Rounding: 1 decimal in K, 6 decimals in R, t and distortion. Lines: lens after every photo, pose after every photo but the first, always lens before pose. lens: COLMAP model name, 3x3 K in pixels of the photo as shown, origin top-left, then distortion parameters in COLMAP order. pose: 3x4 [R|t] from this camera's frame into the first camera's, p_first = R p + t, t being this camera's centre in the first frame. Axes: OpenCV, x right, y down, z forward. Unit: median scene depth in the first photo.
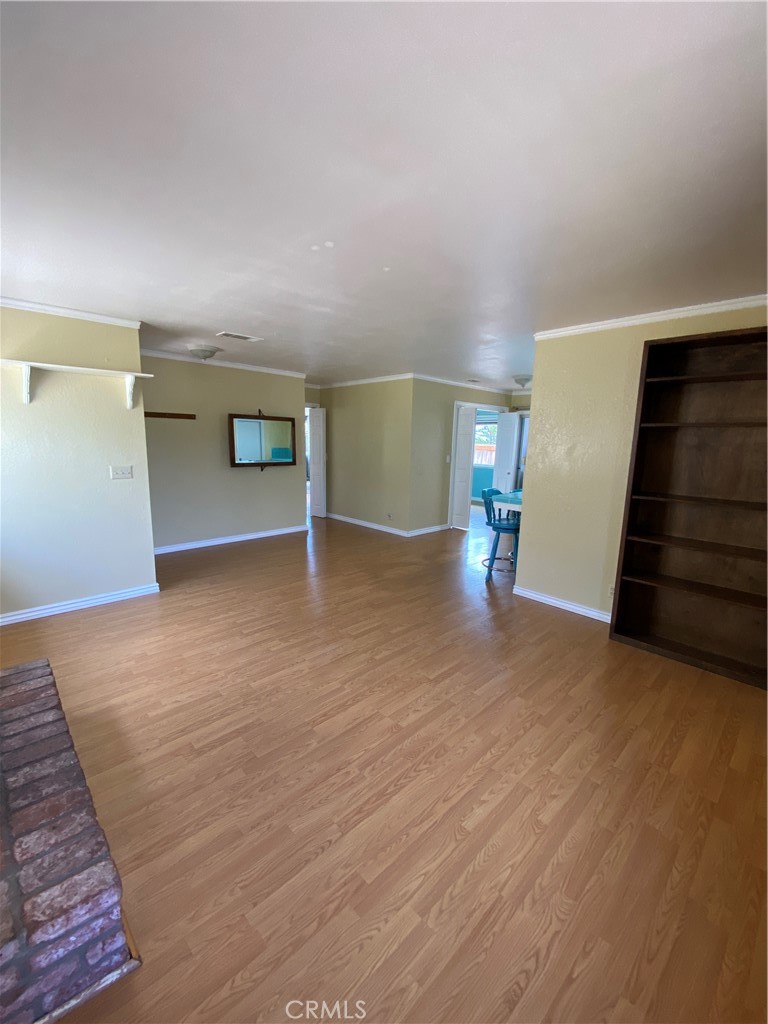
lens RADIAL K [[413.9, 0, 388.8], [0, 413.9, 509.9], [0, 0, 1]] dist [0.031239, -0.024084]
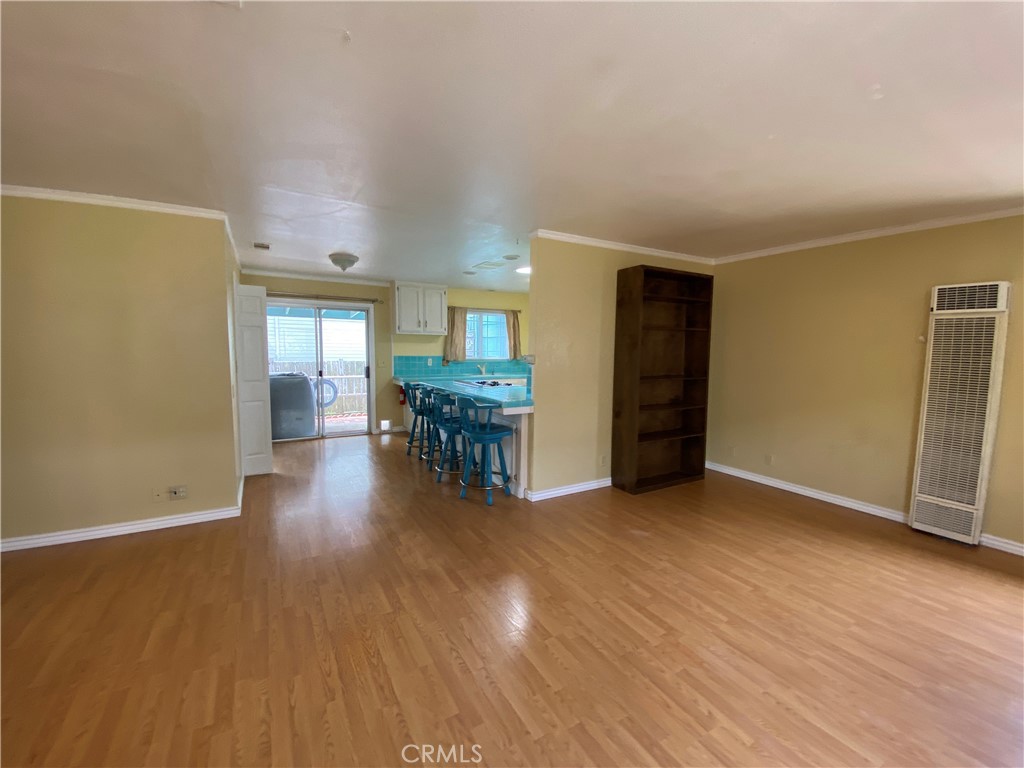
lens RADIAL K [[413.9, 0, 506.3], [0, 413.9, 384.5], [0, 0, 1]] dist [0.031239, -0.024084]
pose [[0.243813, -0.110002, 0.963563, -0.772296], [0.156981, 0.984921, 0.072719, -0.179371], [-0.957033, 0.133531, 0.257405, 1.052181]]
